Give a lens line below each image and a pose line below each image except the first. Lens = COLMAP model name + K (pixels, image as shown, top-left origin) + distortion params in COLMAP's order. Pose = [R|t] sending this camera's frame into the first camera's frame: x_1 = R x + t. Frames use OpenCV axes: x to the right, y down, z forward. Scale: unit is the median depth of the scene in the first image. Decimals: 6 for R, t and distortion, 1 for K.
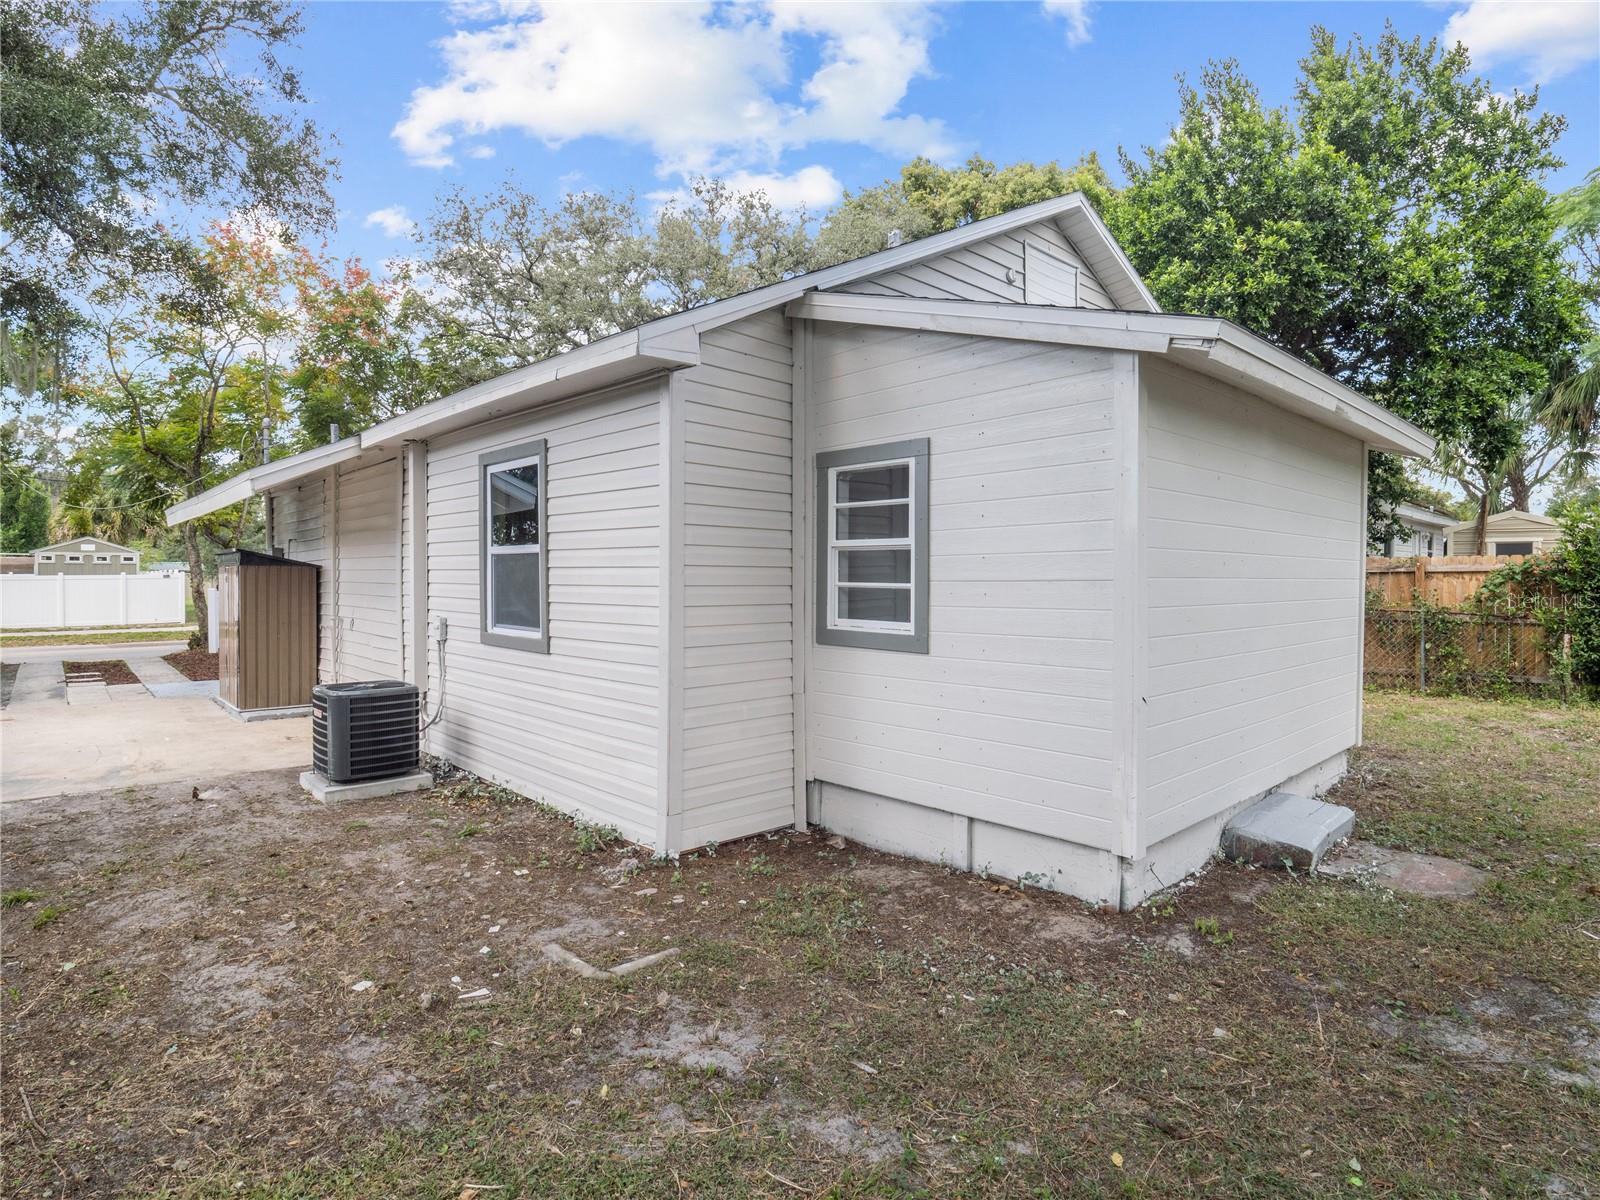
lens RADIAL K [[864.9, 0, 798.5], [0, 864.9, 594.1], [0, 0, 1]] dist [-0.028011, -0.005913]
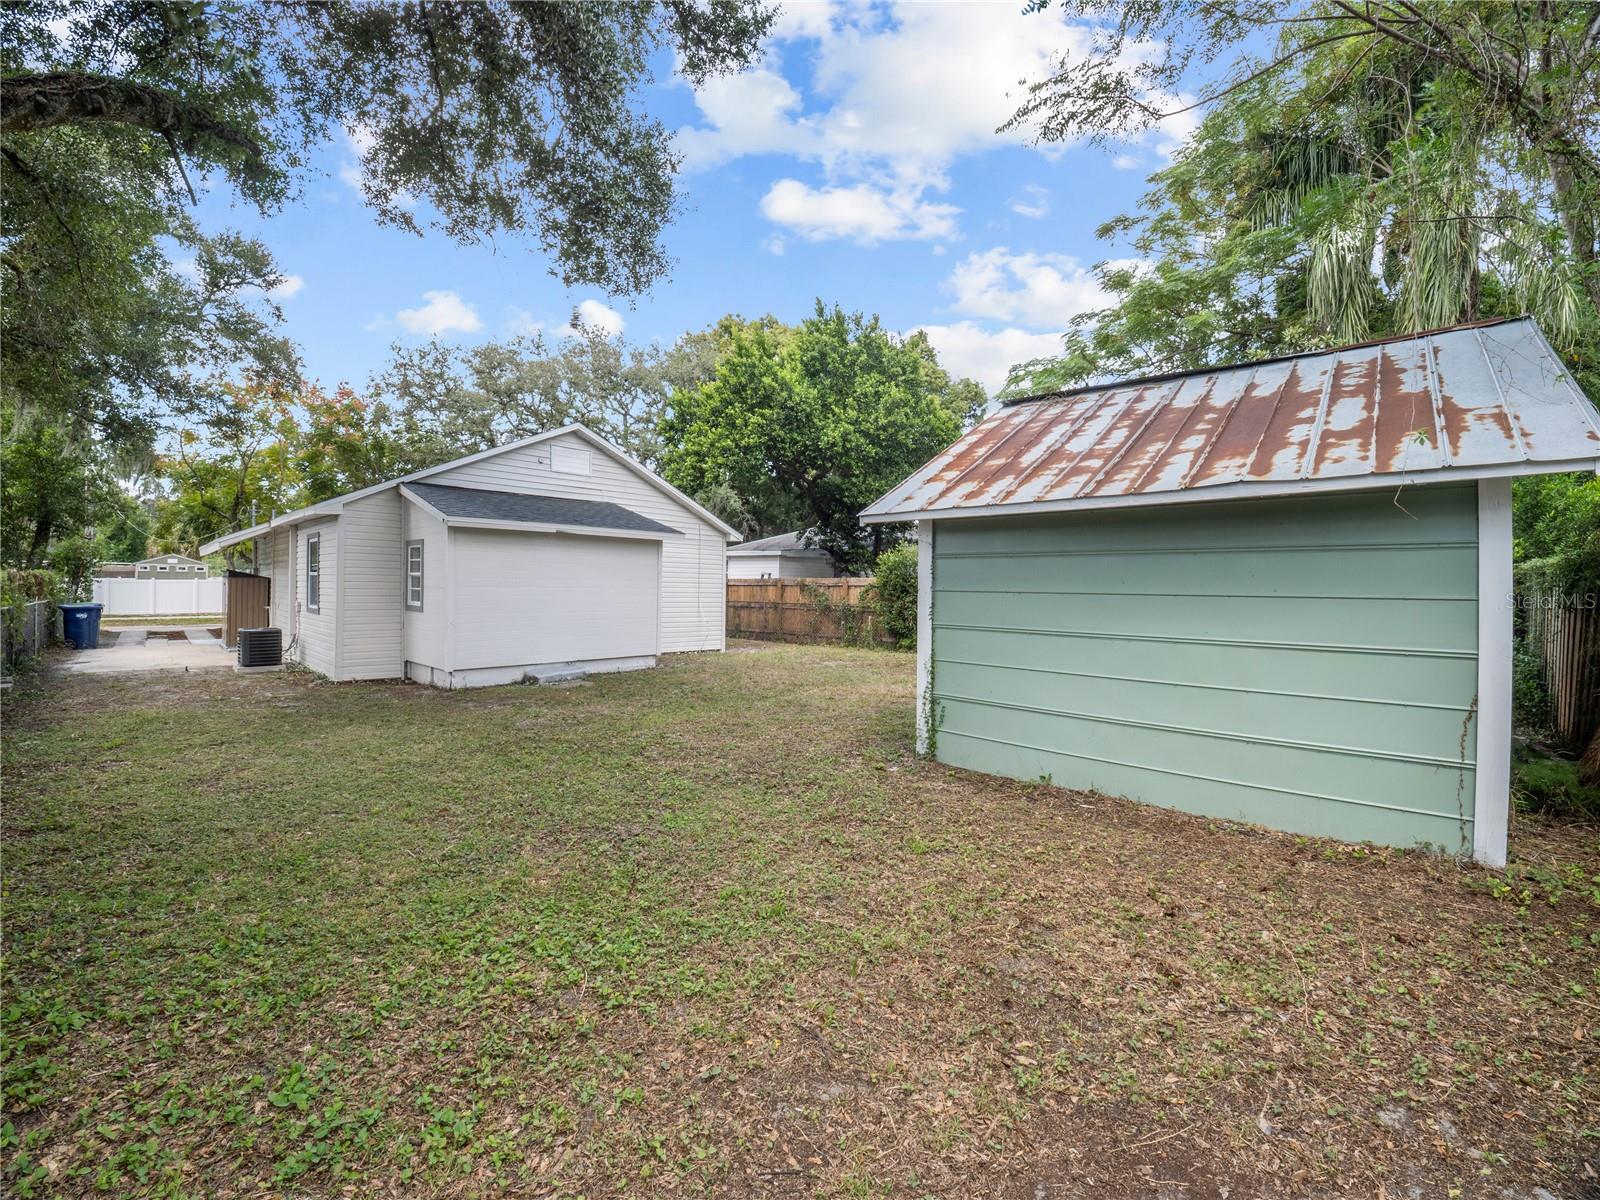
lens RADIAL K [[684.8, 0, 790.9], [0, 684.8, 589.3], [0, 0, 1]] dist [-0.035236, -0.000162]
pose [[0.999178, 0.009738, 0.039362, 1.165130], [-0.009141, 0.999841, -0.015314, 0.013246], [-0.039505, 0.014942, 0.999108, -1.209840]]
